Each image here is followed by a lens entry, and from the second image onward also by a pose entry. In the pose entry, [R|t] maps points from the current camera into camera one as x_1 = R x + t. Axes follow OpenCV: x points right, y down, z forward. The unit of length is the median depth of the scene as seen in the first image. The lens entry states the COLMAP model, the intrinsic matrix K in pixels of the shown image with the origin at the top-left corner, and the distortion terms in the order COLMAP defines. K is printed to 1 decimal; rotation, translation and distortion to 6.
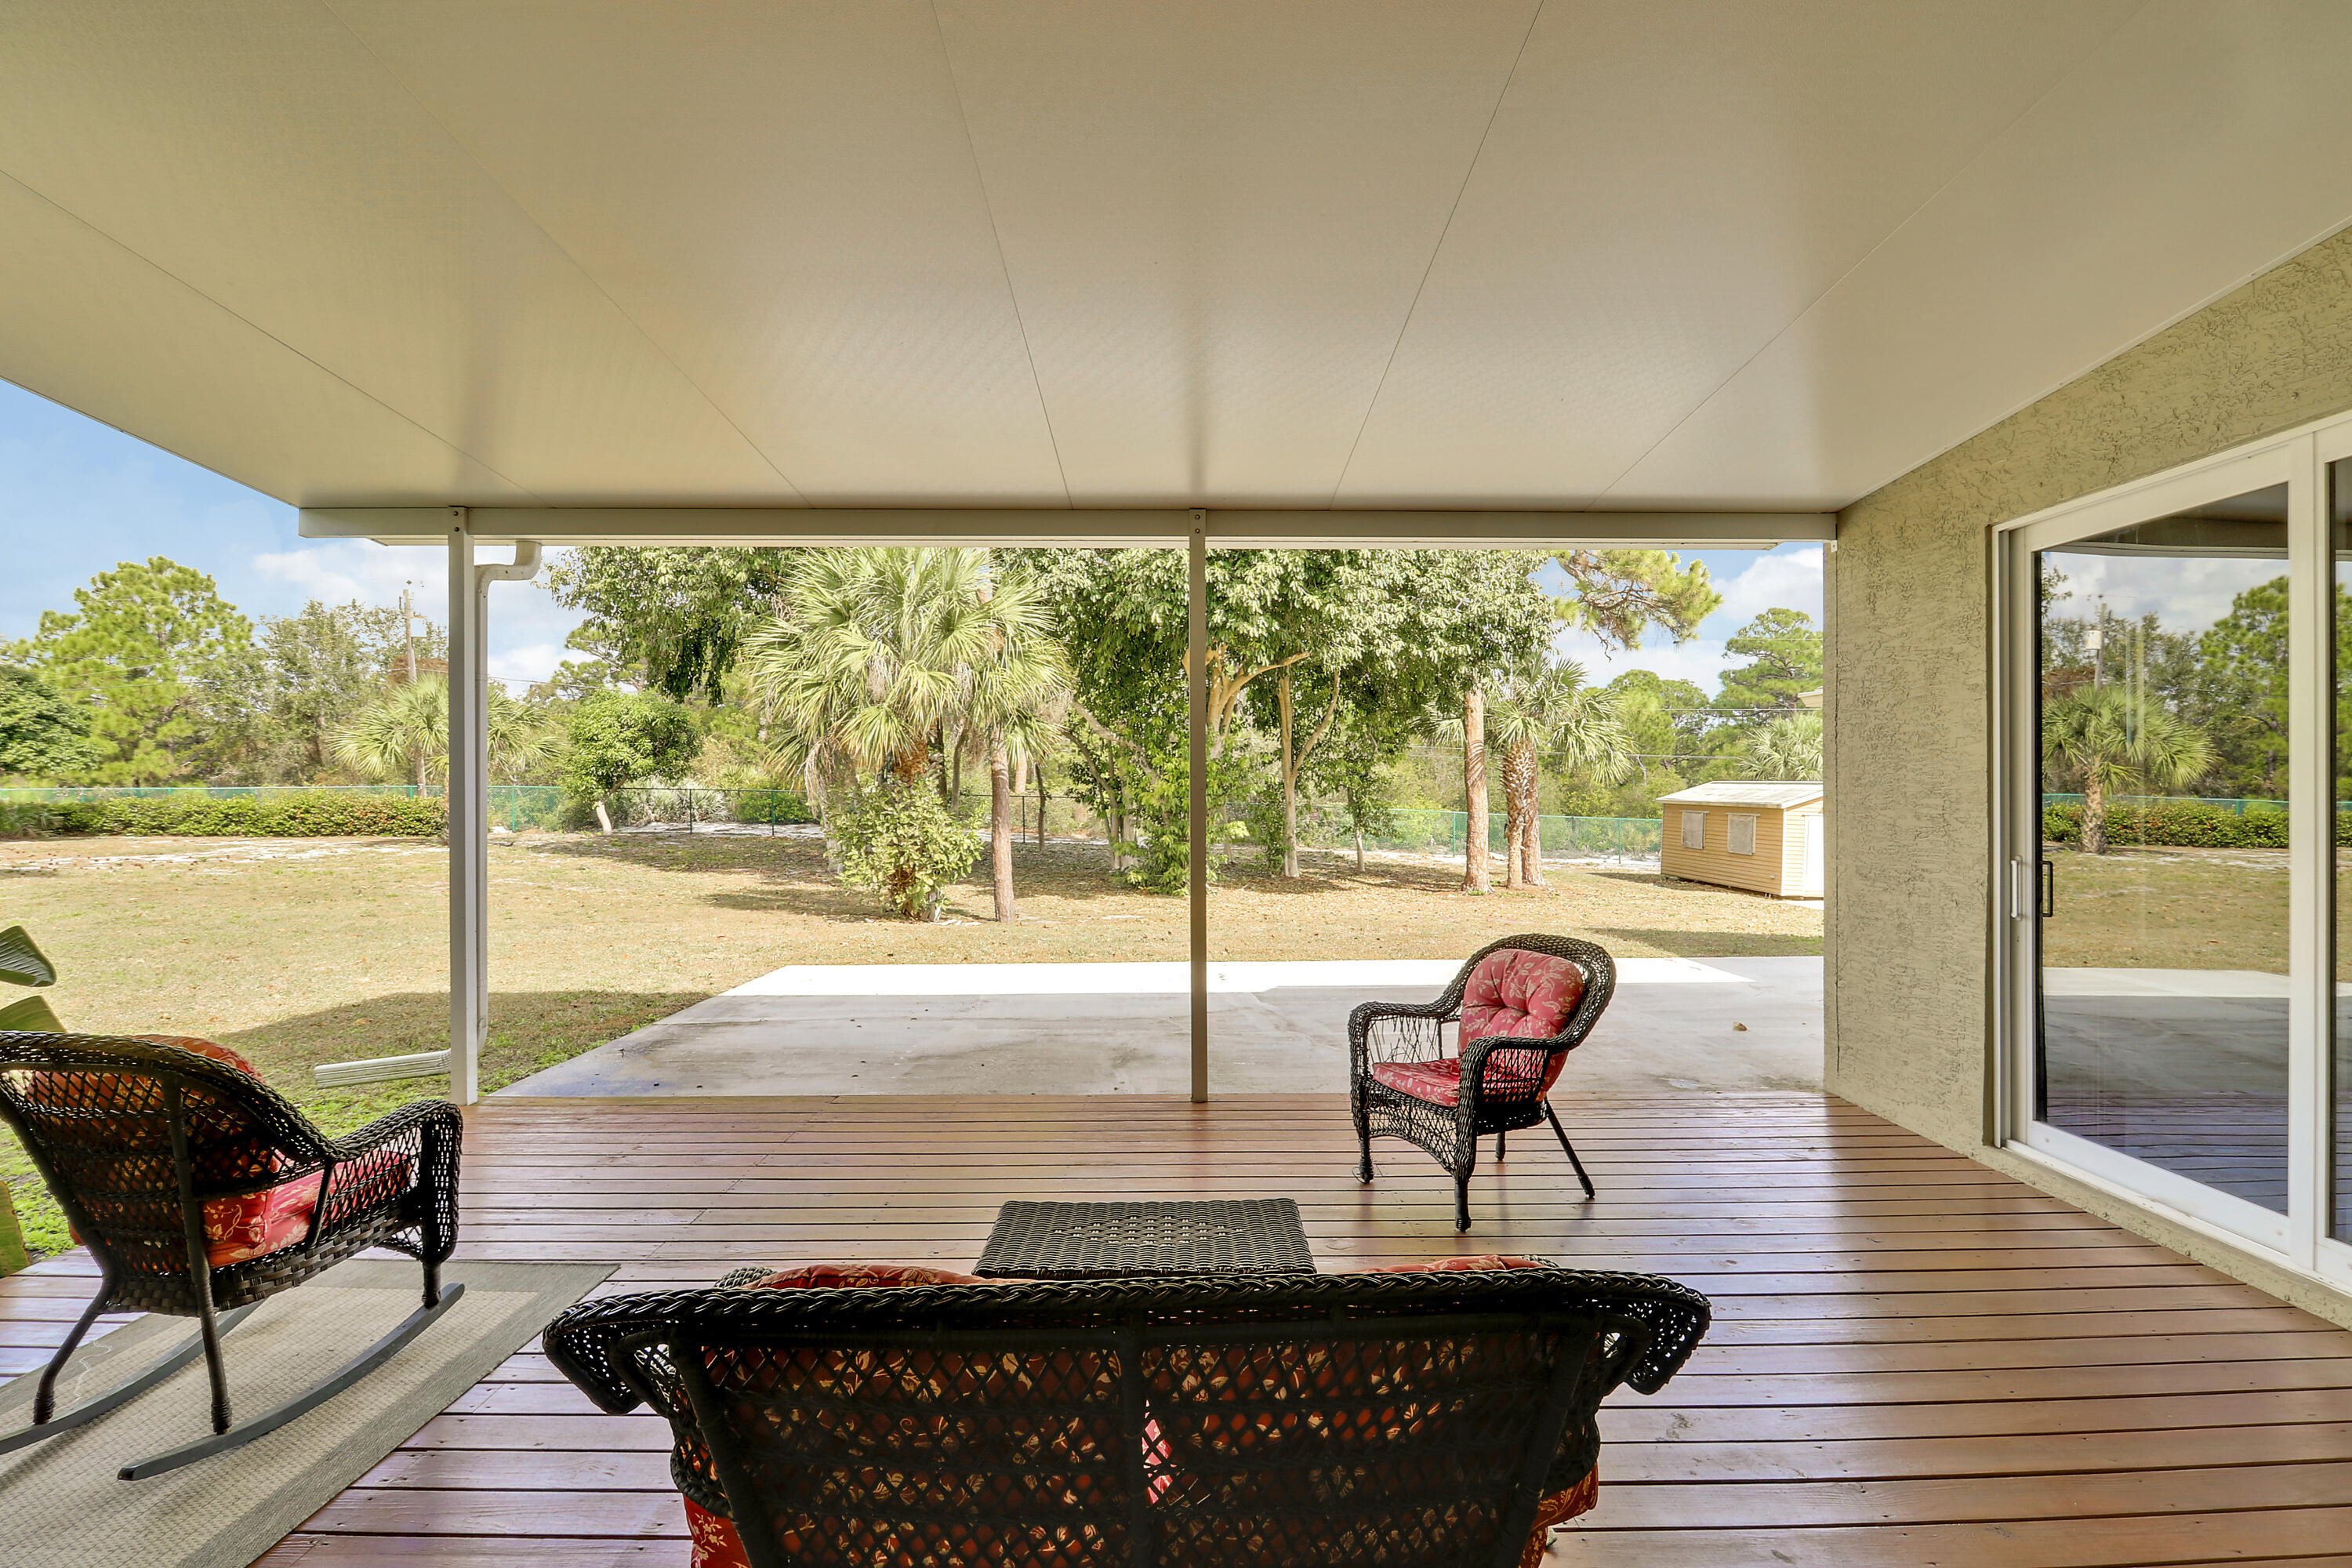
lens RADIAL K [[1073.5, 0, 1186.3], [0, 1073.5, 802.0], [0, 0, 1]] dist [-0.001831, -0.000357]
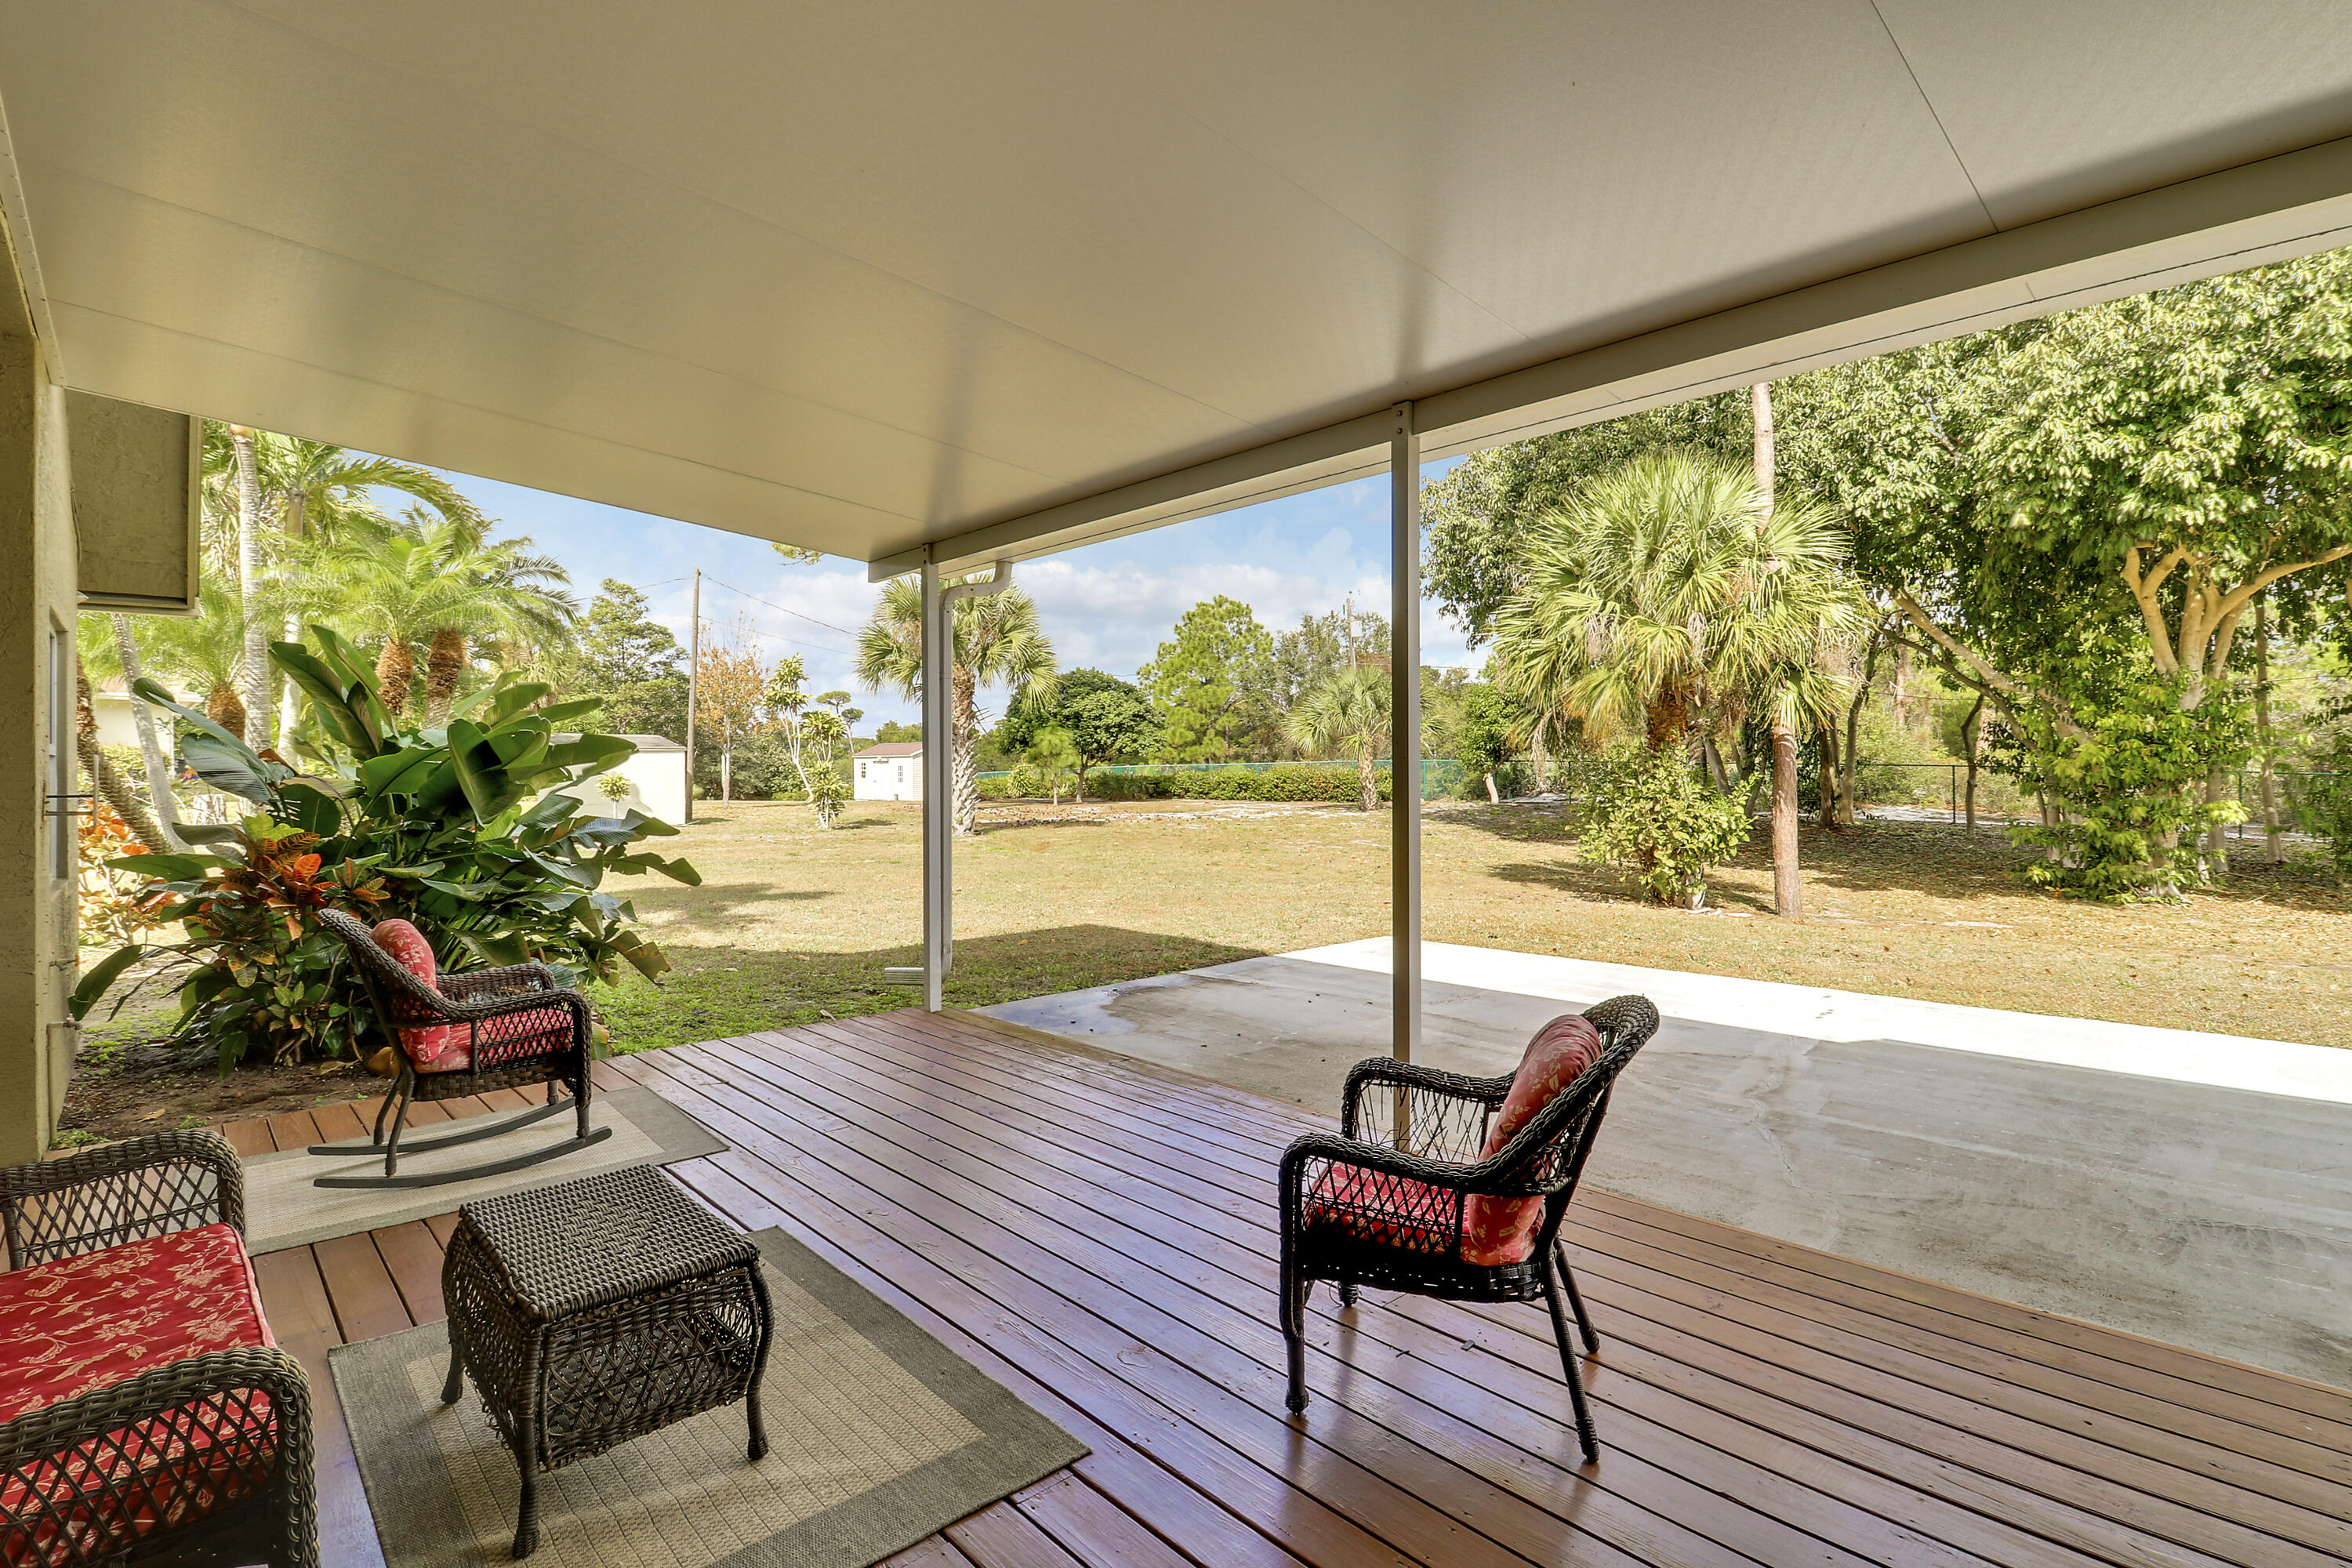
lens RADIAL K [[1091.8, 0, 1226.5], [0, 1091.8, 777.8], [0, 0, 1]] dist [0.019735, -0.022106]
pose [[0.695902, 0.000526, -0.718136, 0.097324], [0.002513, 0.999992, 0.003167, -0.000147], [0.718132, -0.004008, 0.695895, 0.065840]]
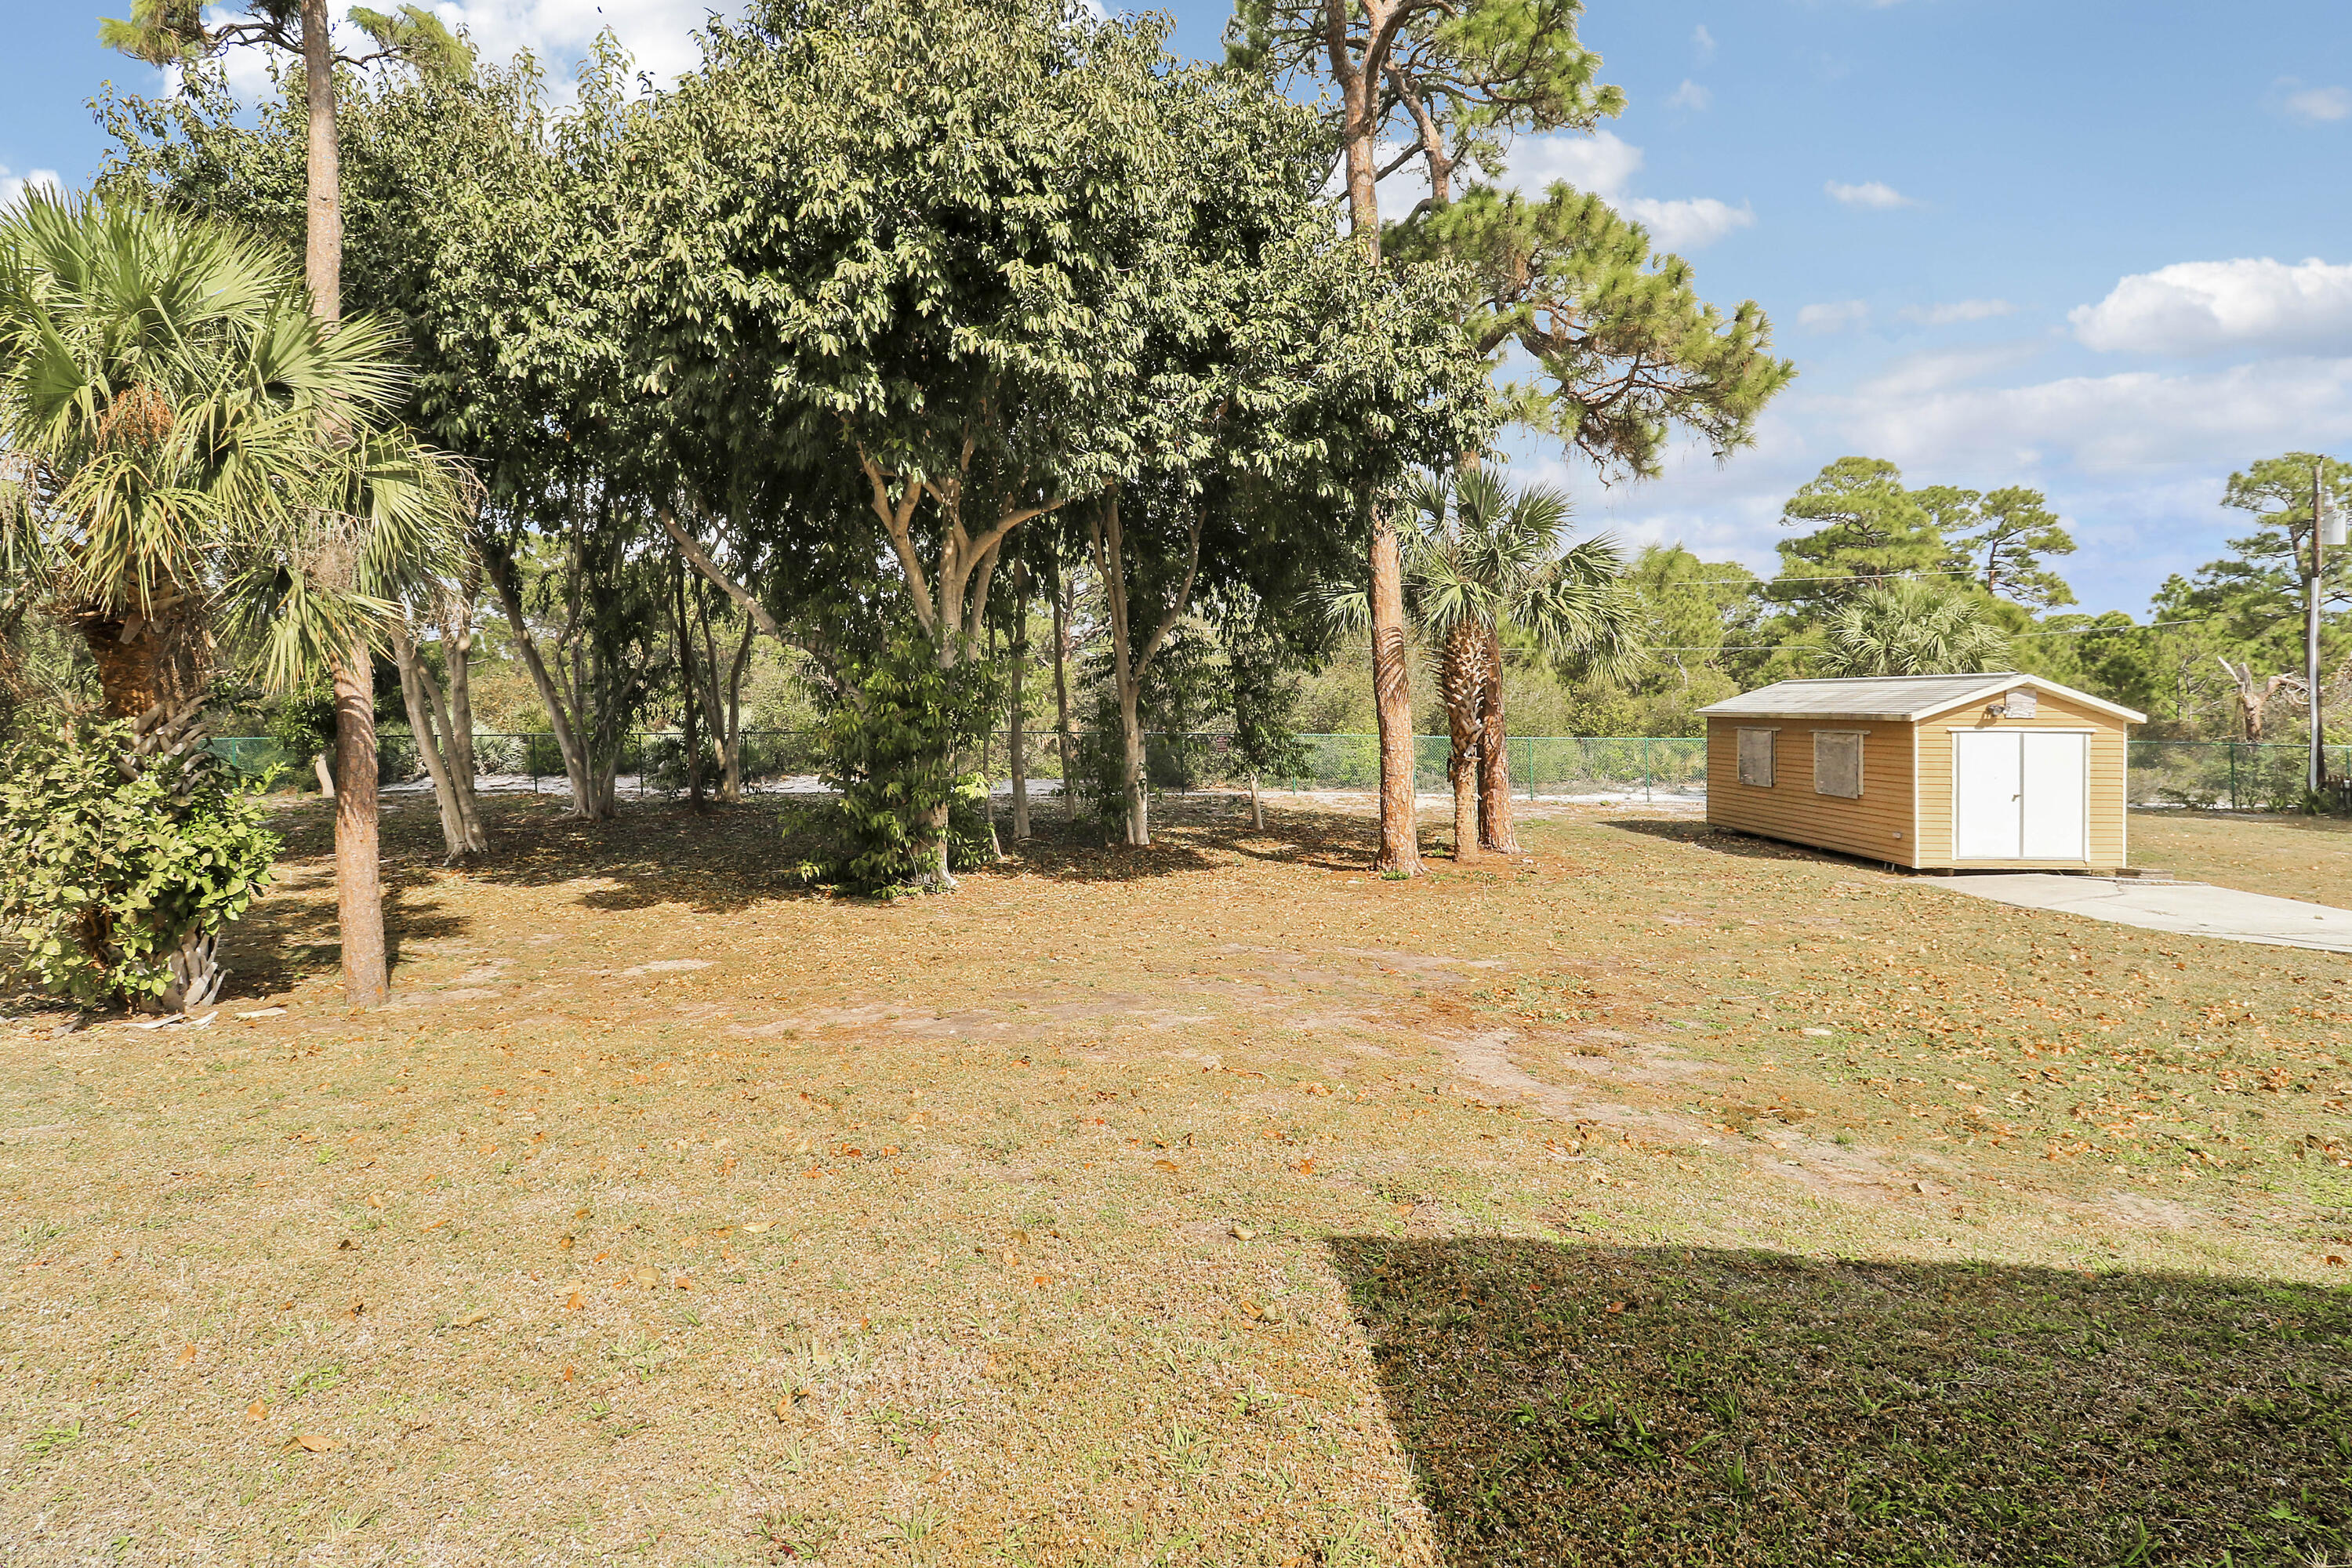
lens RADIAL K [[1100.9, 0, 1166.2], [0, 1100.9, 712.1], [0, 0, 1]] dist [0.000472, 0.000065]
pose [[0.998592, -0.031977, -0.042333, 0.166993], [0.031428, 0.999414, -0.013558, -0.003253], [0.042742, 0.012208, 0.999012, 0.366221]]
